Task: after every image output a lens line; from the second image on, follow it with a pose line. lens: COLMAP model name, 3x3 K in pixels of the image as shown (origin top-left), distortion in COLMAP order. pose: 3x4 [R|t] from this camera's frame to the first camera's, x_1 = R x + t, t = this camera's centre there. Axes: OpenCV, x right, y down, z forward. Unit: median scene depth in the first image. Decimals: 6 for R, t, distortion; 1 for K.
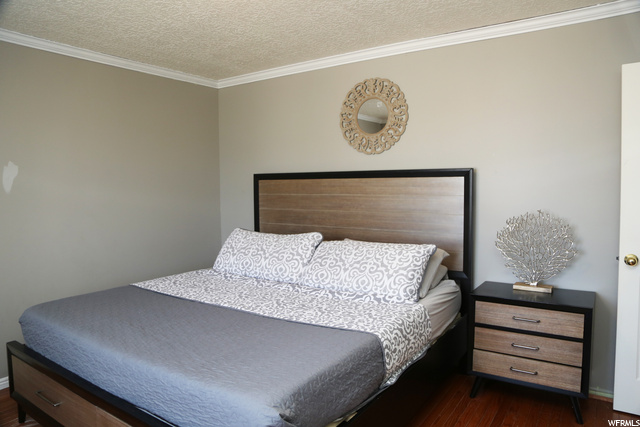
lens RADIAL K [[434.5, 0, 320.0], [0, 434.5, 213.5], [0, 0, 1]] dist [-0.127180, 0.073257]
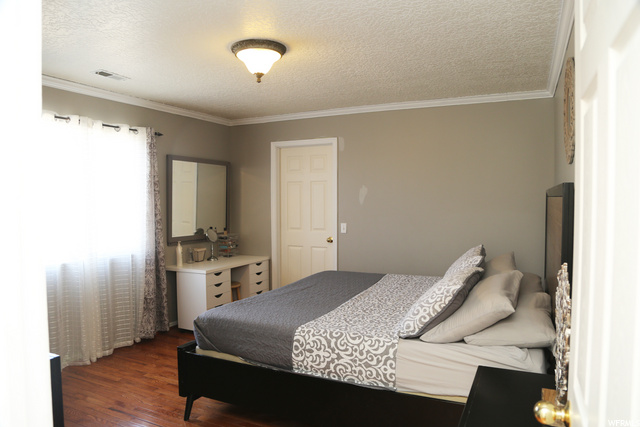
lens RADIAL K [[434.5, 0, 320.0], [0, 434.5, 213.5], [0, 0, 1]] dist [-0.127180, 0.073257]
pose [[0.153641, 0.043420, -0.987172, 1.129445], [-0.061358, 0.997525, 0.034326, -0.079831], [0.986220, 0.055297, 0.155925, 0.710328]]
